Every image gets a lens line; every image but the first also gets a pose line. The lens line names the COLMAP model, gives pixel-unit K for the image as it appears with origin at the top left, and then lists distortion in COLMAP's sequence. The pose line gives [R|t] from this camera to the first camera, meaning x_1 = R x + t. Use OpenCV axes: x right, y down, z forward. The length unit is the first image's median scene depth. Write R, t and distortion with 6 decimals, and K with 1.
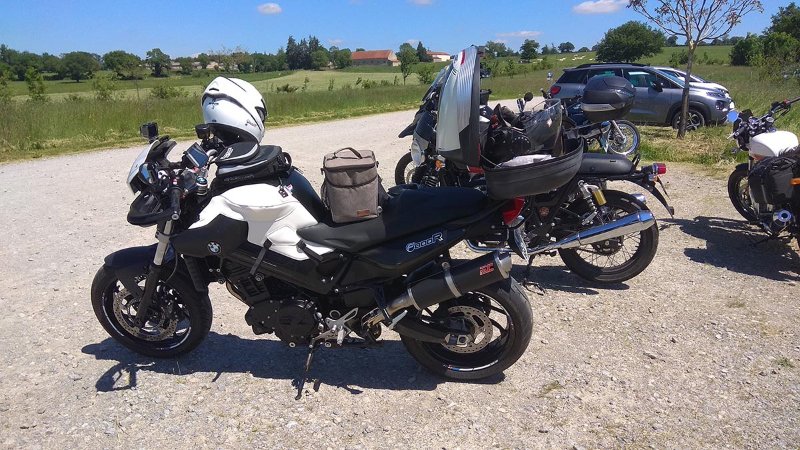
lens RADIAL K [[619.5, 0, 396.0], [0, 619.5, 230.5], [0, 0, 1]] dist [0.094705, -0.144937]
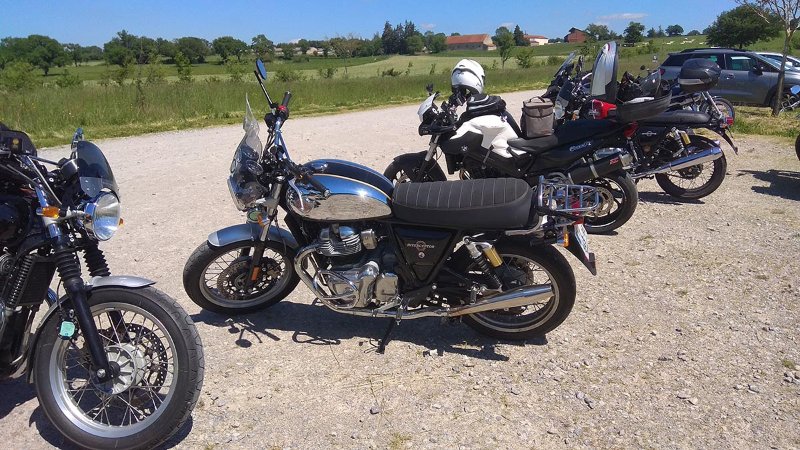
lens RADIAL K [[619.5, 0, 393.0], [0, 619.5, 228.3], [0, 0, 1]] dist [0.094705, -0.144937]
pose [[0.988969, 0.040560, -0.142459, -0.049025], [-0.037776, 0.999040, 0.022199, 0.051493], [0.143223, -0.016572, 0.989552, -0.199957]]
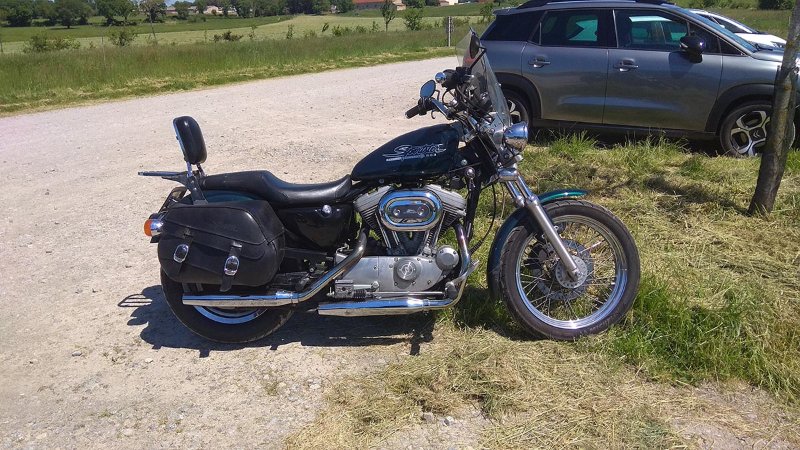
lens RADIAL K [[619.5, 0, 397.2], [0, 619.5, 225.8], [0, 0, 1]] dist [0.094705, -0.144937]
pose [[0.999898, 0.003080, -0.013934, 0.253925], [-0.002044, 0.997275, 0.073743, -0.162050], [0.014123, -0.073707, 0.997180, 0.642427]]
